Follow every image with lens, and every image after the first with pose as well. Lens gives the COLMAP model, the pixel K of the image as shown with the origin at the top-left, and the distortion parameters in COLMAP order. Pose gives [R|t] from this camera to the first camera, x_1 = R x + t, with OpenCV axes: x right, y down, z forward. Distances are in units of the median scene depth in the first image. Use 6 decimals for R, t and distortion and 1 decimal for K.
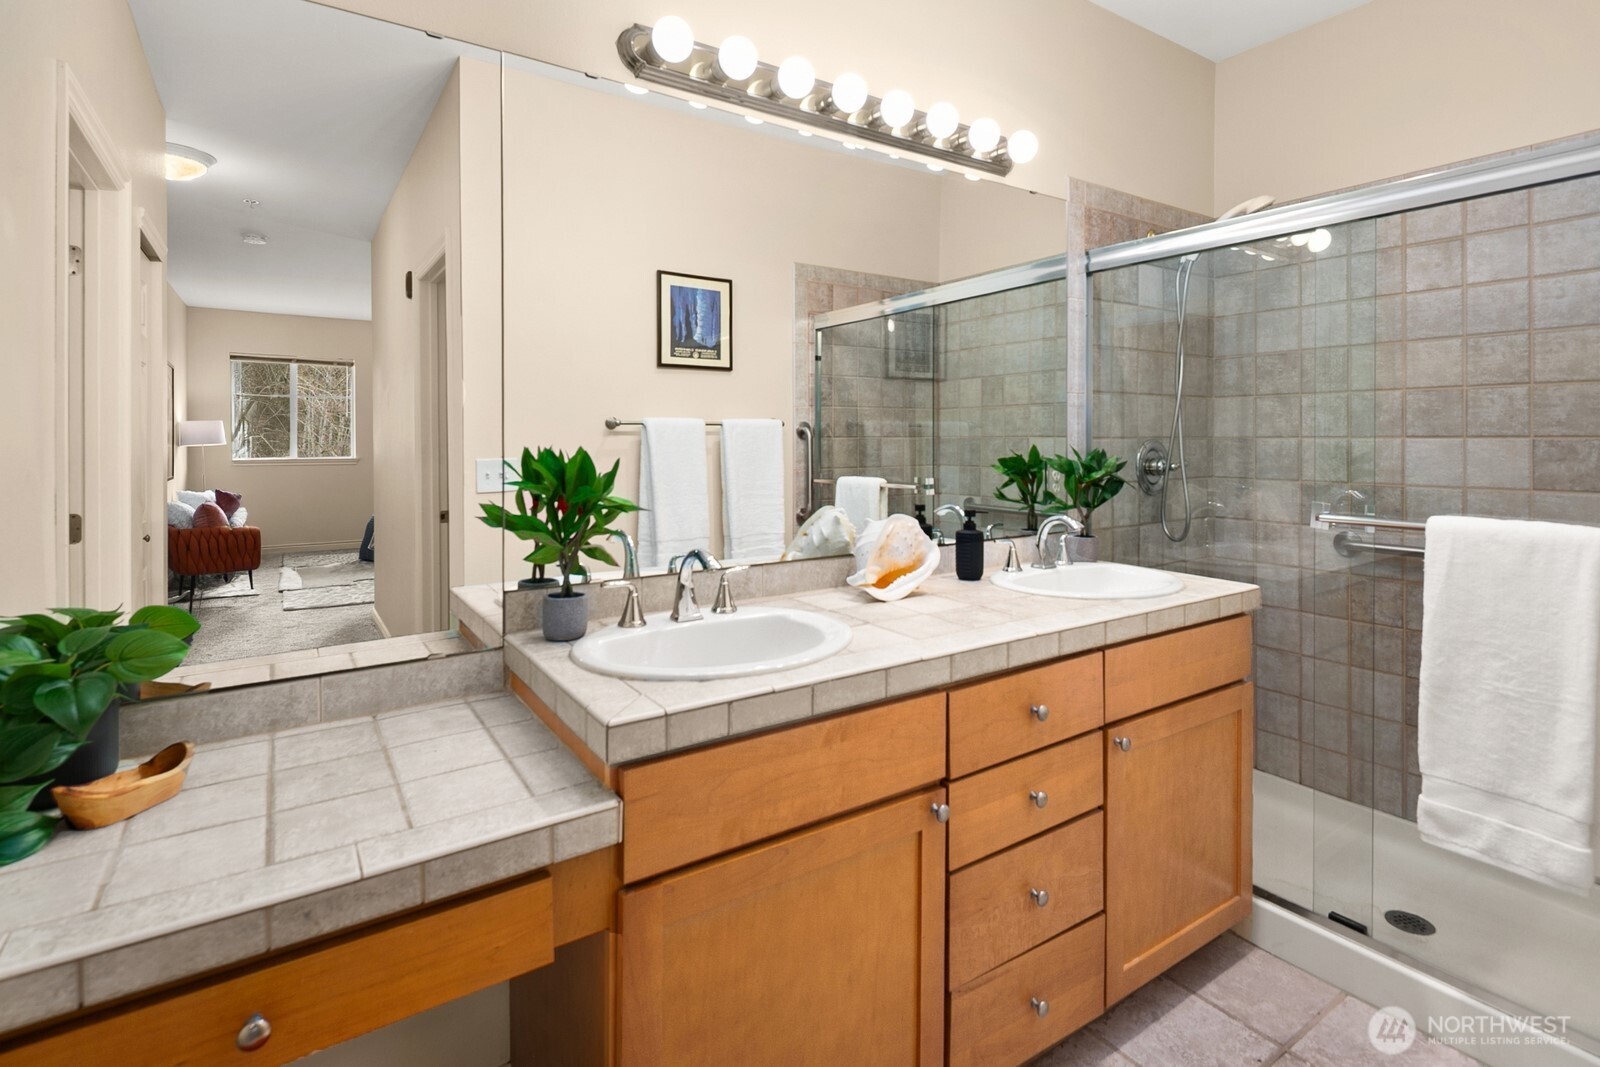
lens RADIAL K [[781.7, 0, 797.3], [0, 781.7, 439.1], [0, 0, 1]] dist [0.009753, -0.008226]
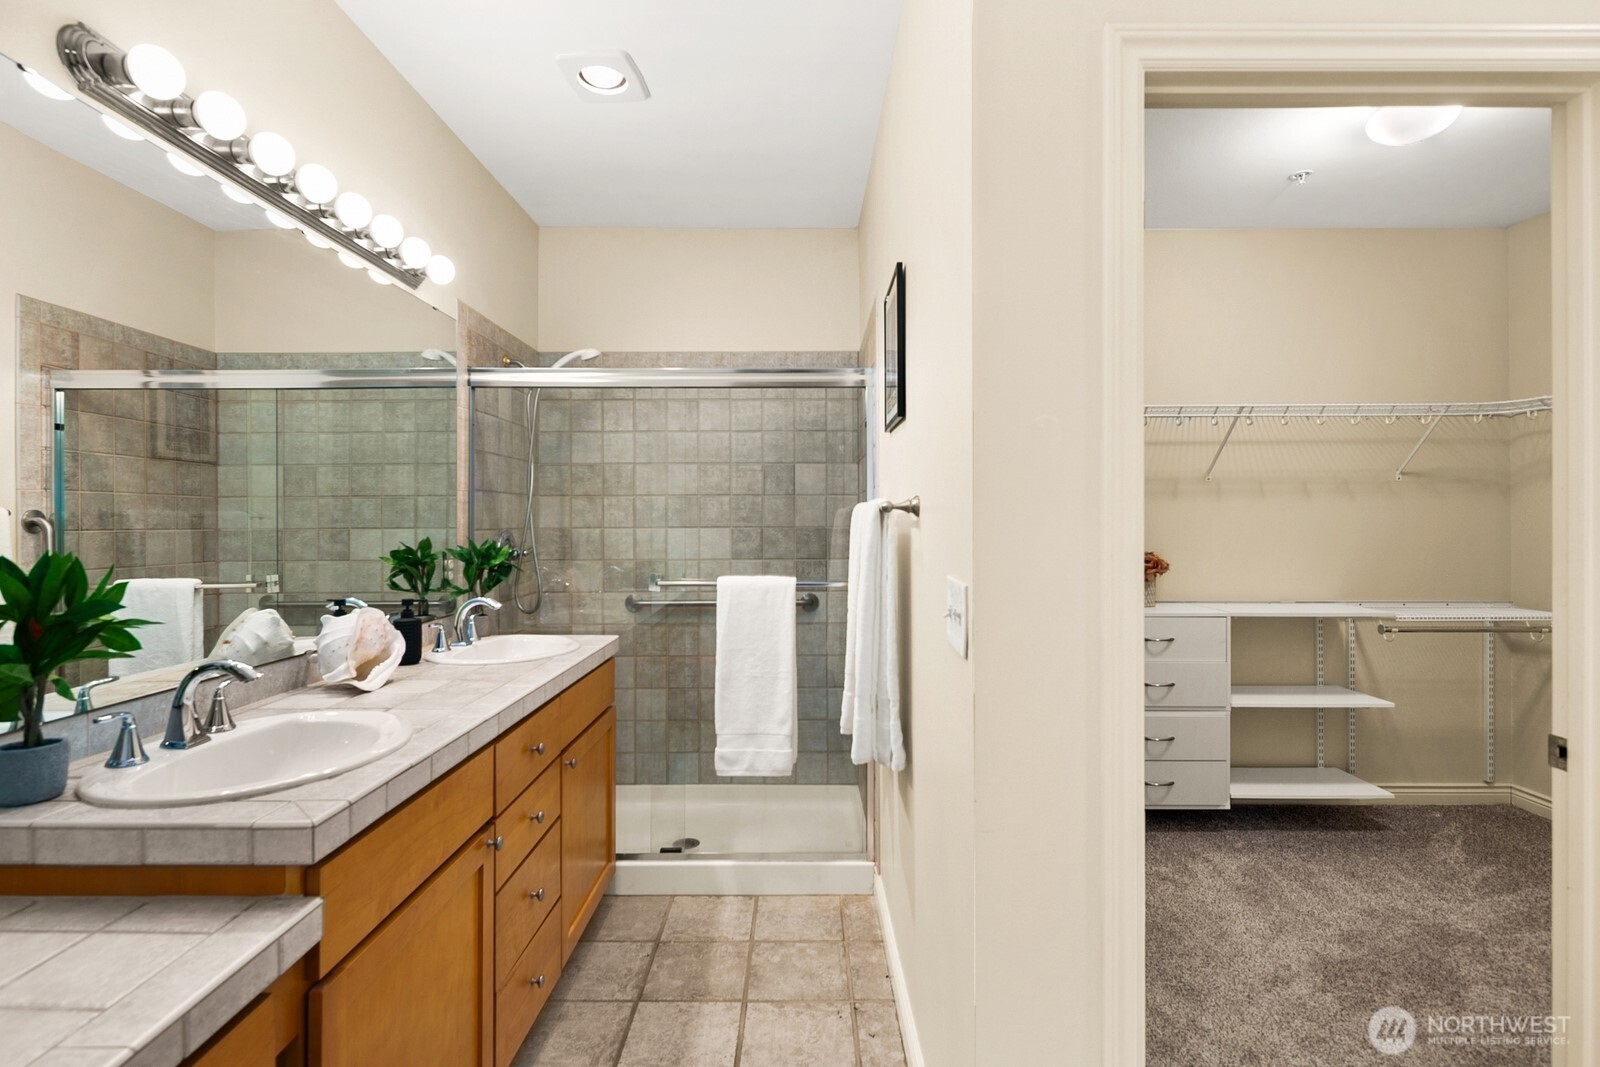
lens RADIAL K [[775.6, 0, 803.5], [0, 775.6, 520.7], [0, 0, 1]] dist [0.000770, -0.000756]
pose [[0.554852, 0.000763, 0.831949, -0.303859], [0.004735, 0.999980, -0.004075, -0.008482], [-0.831936, 0.006200, 0.554837, -0.034803]]
